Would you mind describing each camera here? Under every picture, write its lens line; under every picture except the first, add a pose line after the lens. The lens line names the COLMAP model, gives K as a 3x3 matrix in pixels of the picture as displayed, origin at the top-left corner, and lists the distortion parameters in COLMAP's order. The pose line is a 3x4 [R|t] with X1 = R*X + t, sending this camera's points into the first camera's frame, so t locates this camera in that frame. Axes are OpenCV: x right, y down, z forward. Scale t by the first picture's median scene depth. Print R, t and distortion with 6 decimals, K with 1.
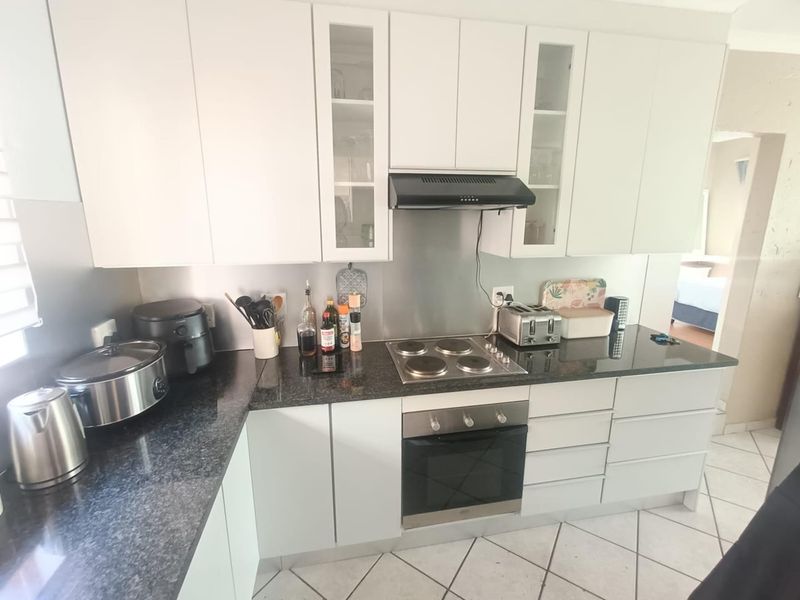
lens RADIAL K [[357.3, 0, 392.4], [0, 357.3, 292.4], [0, 0, 1]] dist [-0.001525, 0.000244]
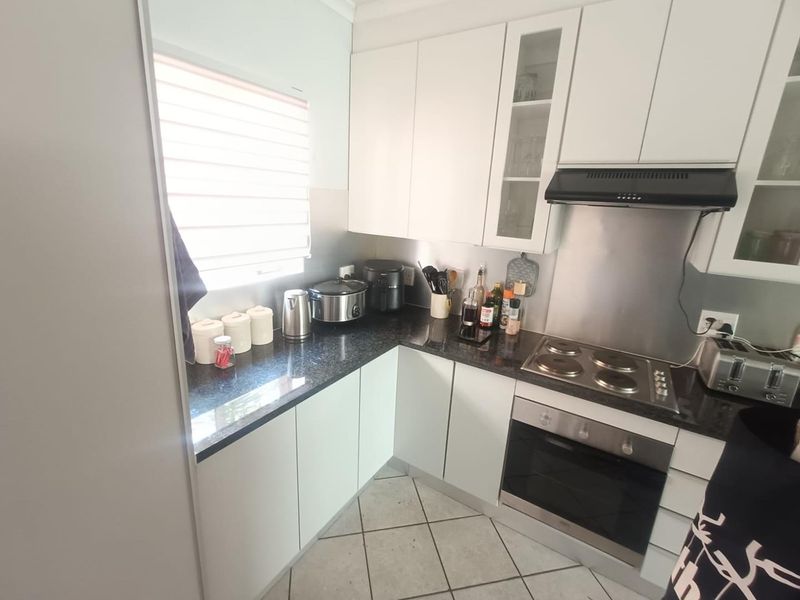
lens RADIAL K [[360.9, 0, 395.5], [0, 360.9, 293.3], [0, 0, 1]] dist [0.001433, 0.000676]
pose [[0.728268, 0.210918, -0.652027, 0.360213], [-0.193182, 0.976057, 0.099965, 0.001513], [0.657501, 0.053158, 0.751577, -0.057991]]
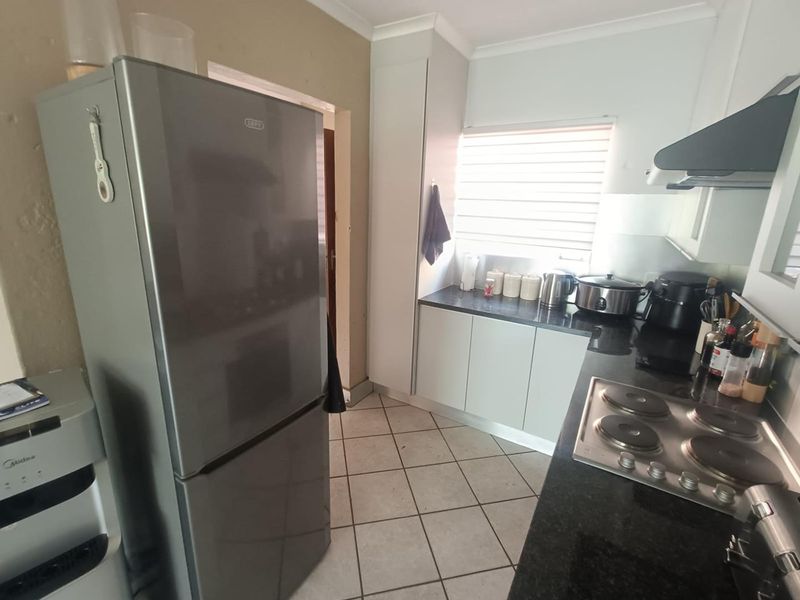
lens RADIAL K [[360.9, 0, 395.5], [0, 360.9, 293.3], [0, 0, 1]] dist [0.001433, 0.000676]
pose [[-0.681550, 0.167991, -0.712228, 0.897910], [-0.179809, 0.905007, 0.385526, -0.192261], [0.709336, 0.390821, -0.586601, 0.950914]]
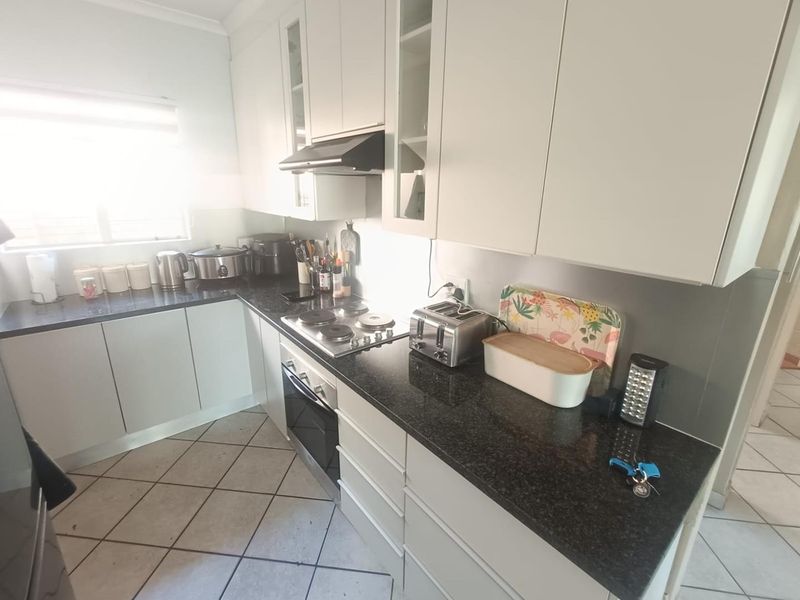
lens RADIAL K [[360.9, 0, 395.5], [0, 360.9, 293.3], [0, 0, 1]] dist [0.001433, 0.000676]
pose [[0.475027, 0.255260, -0.842136, 1.090181], [-0.199148, 0.963358, 0.179669, -0.114183], [0.857141, 0.082362, 0.508455, 0.597848]]
